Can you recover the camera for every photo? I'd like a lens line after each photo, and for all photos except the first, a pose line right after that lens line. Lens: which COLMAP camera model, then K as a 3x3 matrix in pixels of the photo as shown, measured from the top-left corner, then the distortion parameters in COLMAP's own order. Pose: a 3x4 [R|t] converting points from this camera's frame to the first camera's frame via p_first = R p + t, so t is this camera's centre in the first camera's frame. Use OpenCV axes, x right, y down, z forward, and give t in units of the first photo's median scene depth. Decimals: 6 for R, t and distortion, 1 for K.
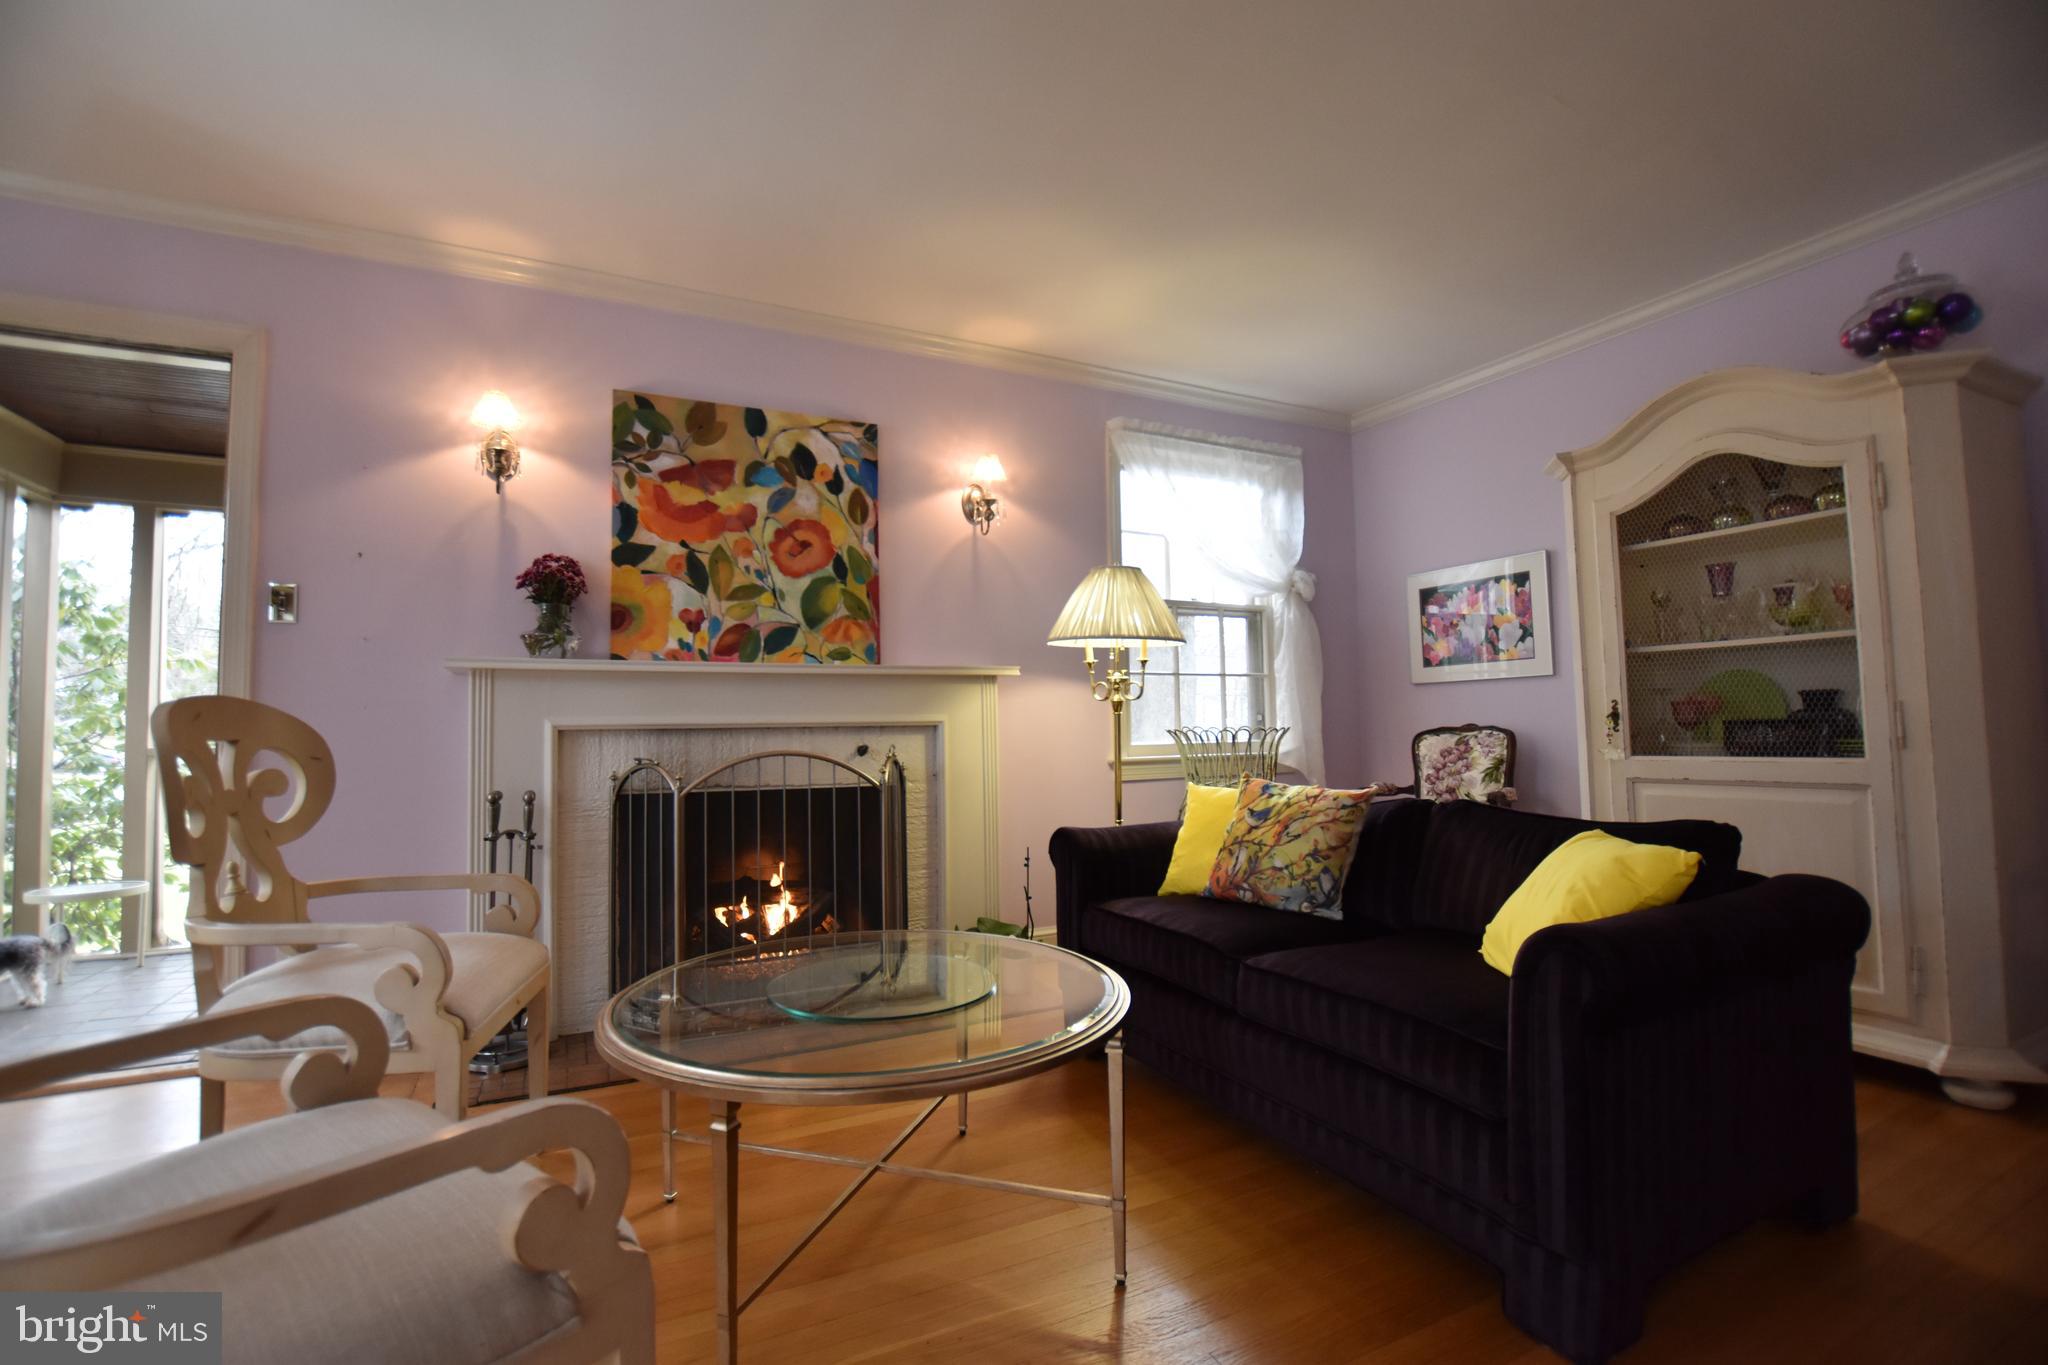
lens RADIAL K [[904.2, 0, 1011.7], [0, 904.2, 678.3], [0, 0, 1]] dist [-0.033521, 0.005532]
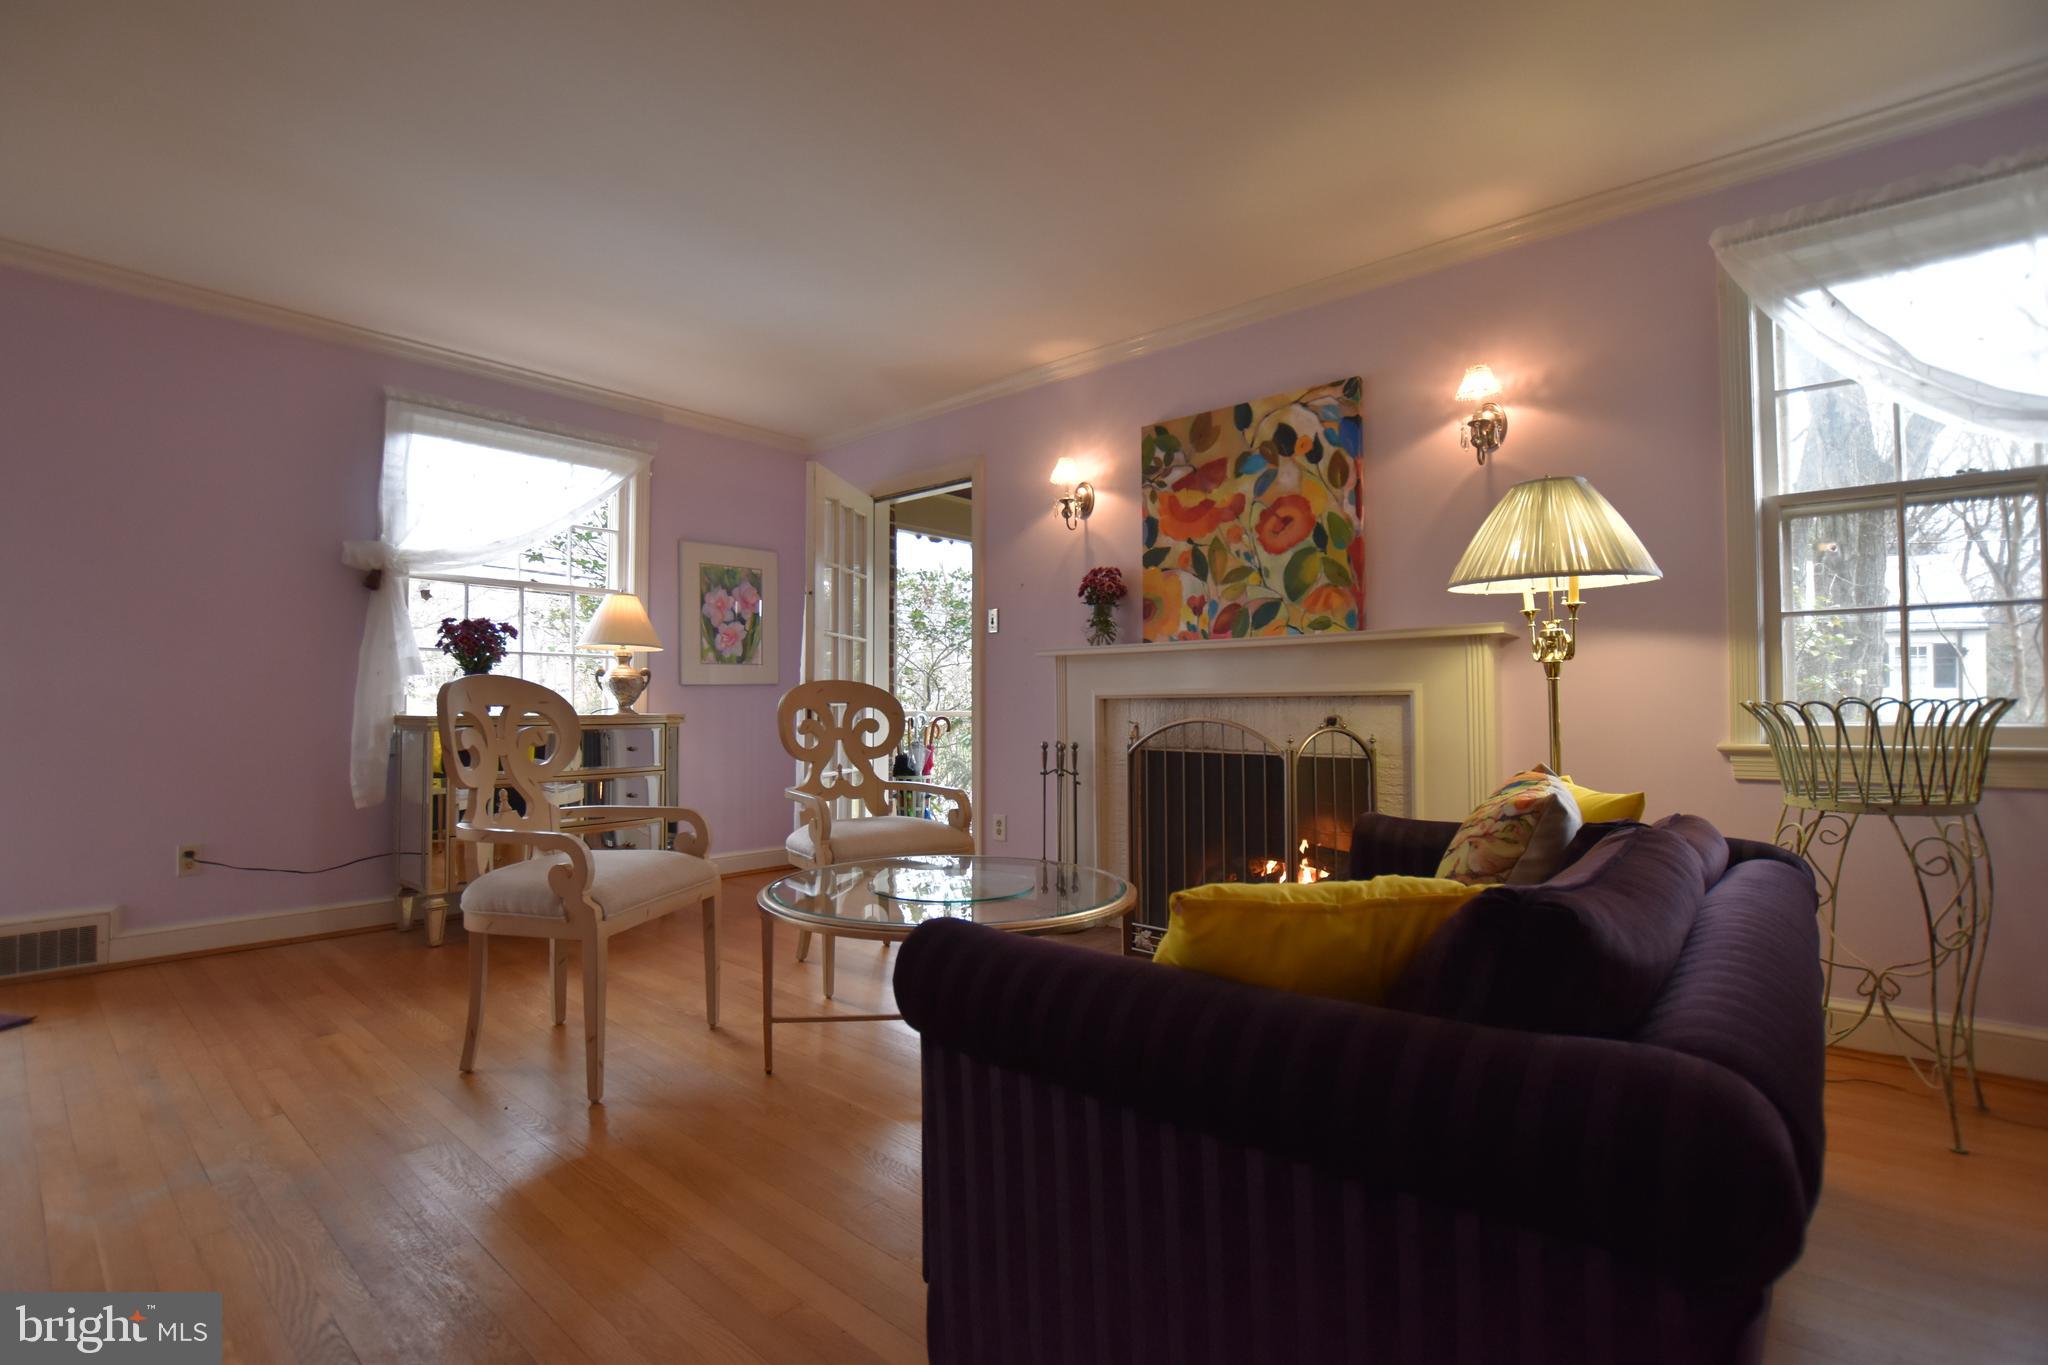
lens RADIAL K [[904.2, 0, 1006.5], [0, 904.2, 690.7], [0, 0, 1]] dist [-0.033521, 0.005532]
pose [[0.389203, -0.004344, -0.921142, 0.607190], [0.045148, 0.998877, 0.014365, 0.017683], [0.920045, -0.047179, 0.388962, 0.302244]]
